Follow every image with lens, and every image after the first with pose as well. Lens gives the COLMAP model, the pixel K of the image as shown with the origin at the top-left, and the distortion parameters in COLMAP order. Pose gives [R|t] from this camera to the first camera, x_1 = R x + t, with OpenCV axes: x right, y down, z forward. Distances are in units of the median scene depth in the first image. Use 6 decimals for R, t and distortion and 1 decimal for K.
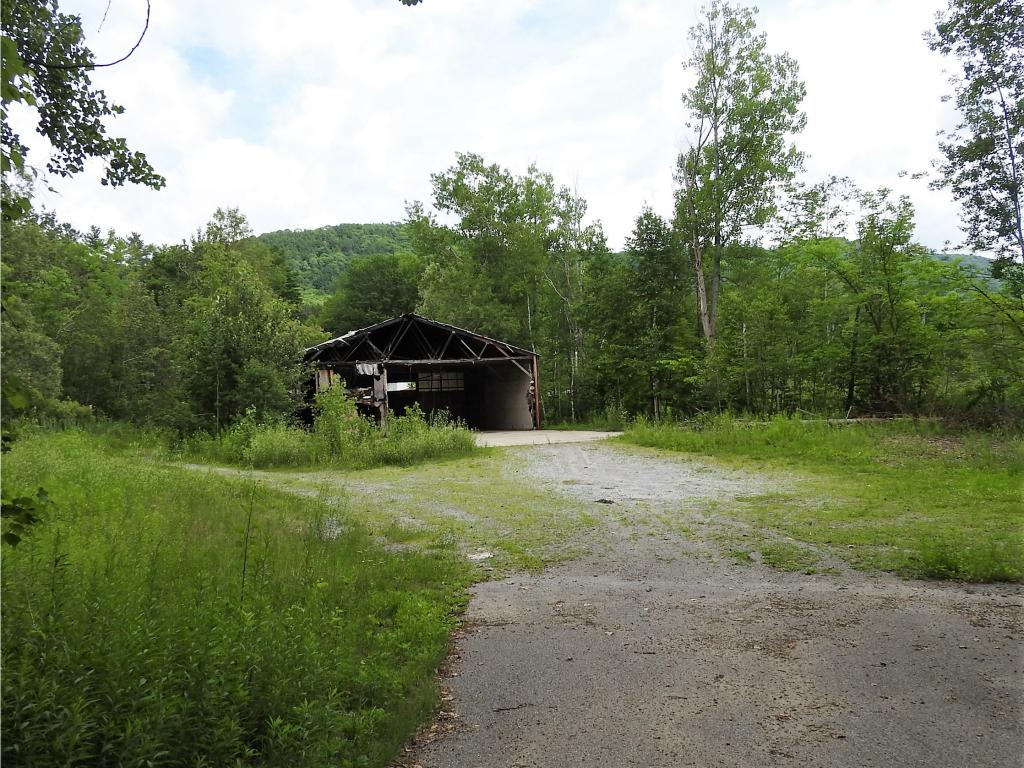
lens RADIAL K [[820.8, 0, 512.0], [0, 820.8, 384.0], [0, 0, 1]] dist [0.007801, -0.003059]
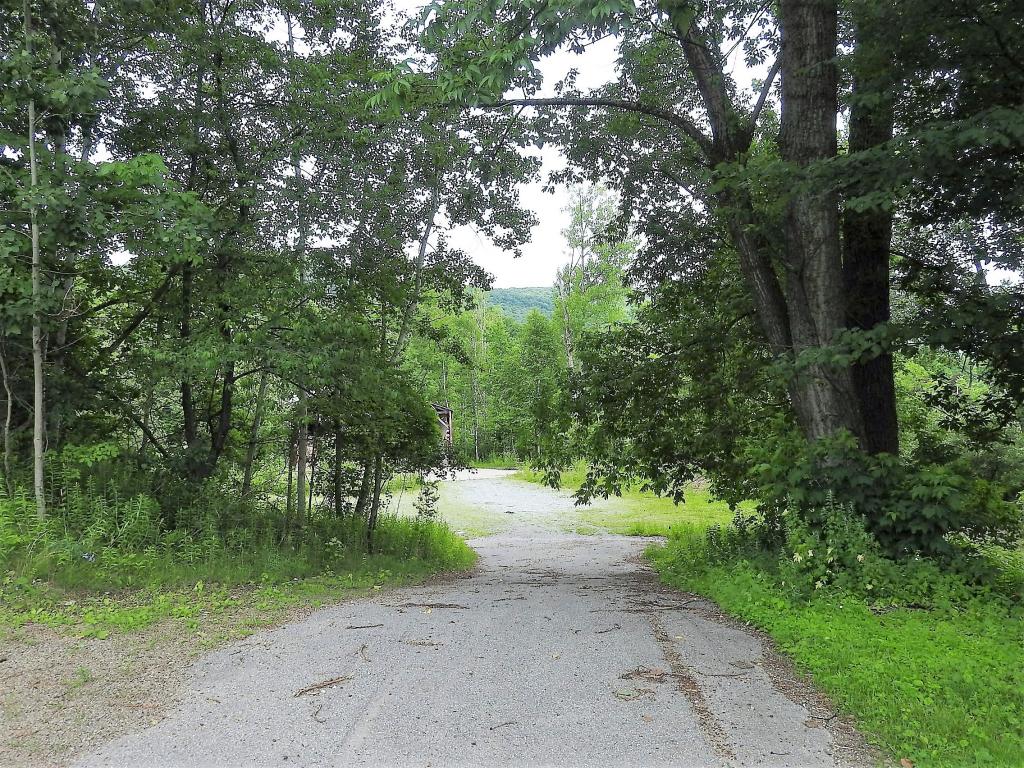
lens RADIAL K [[820.8, 0, 512.0], [0, 820.8, 384.0], [0, 0, 1]] dist [0.007801, -0.003059]
pose [[0.990468, 0.020299, 0.136238, -0.086131], [-0.015791, 0.999294, -0.034092, -0.053251], [-0.136834, 0.031615, 0.990089, -0.526514]]
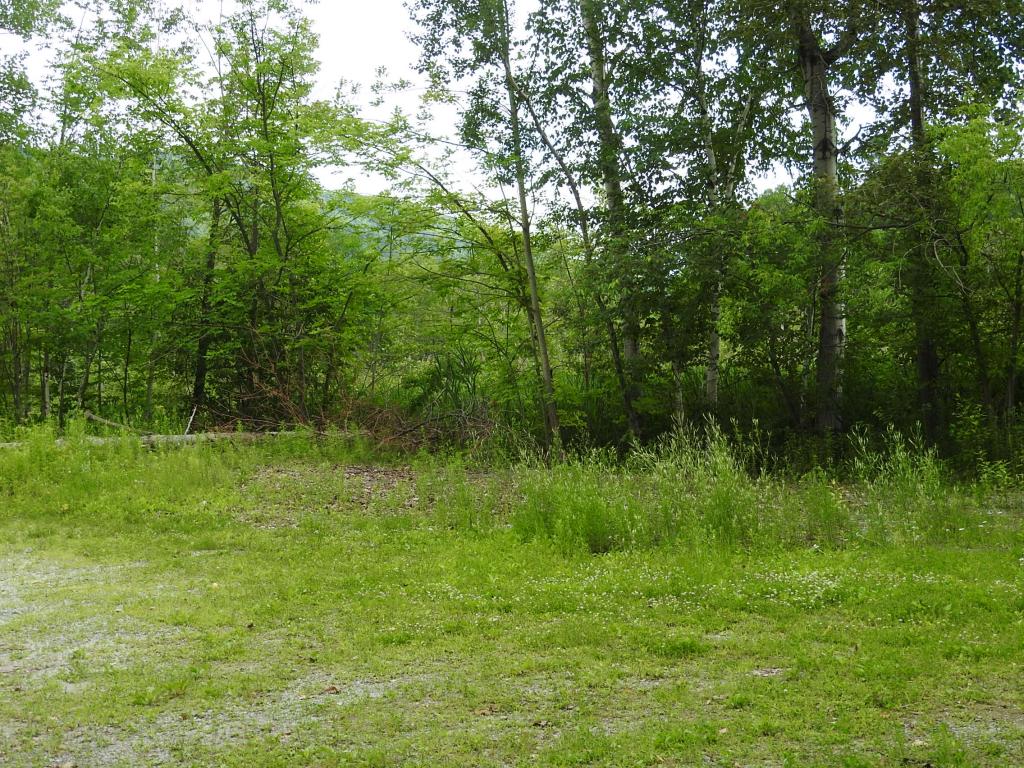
lens RADIAL K [[1495.7, 0, 512.0], [0, 1495.7, 384.0], [0, 0, 1]] dist [0.004391, 0.018854]
pose [[0.831786, 0.013332, 0.554937, 0.092101], [-0.010921, 0.999911, -0.007653, 0.019483], [-0.554989, 0.000305, 0.831857, 0.196143]]
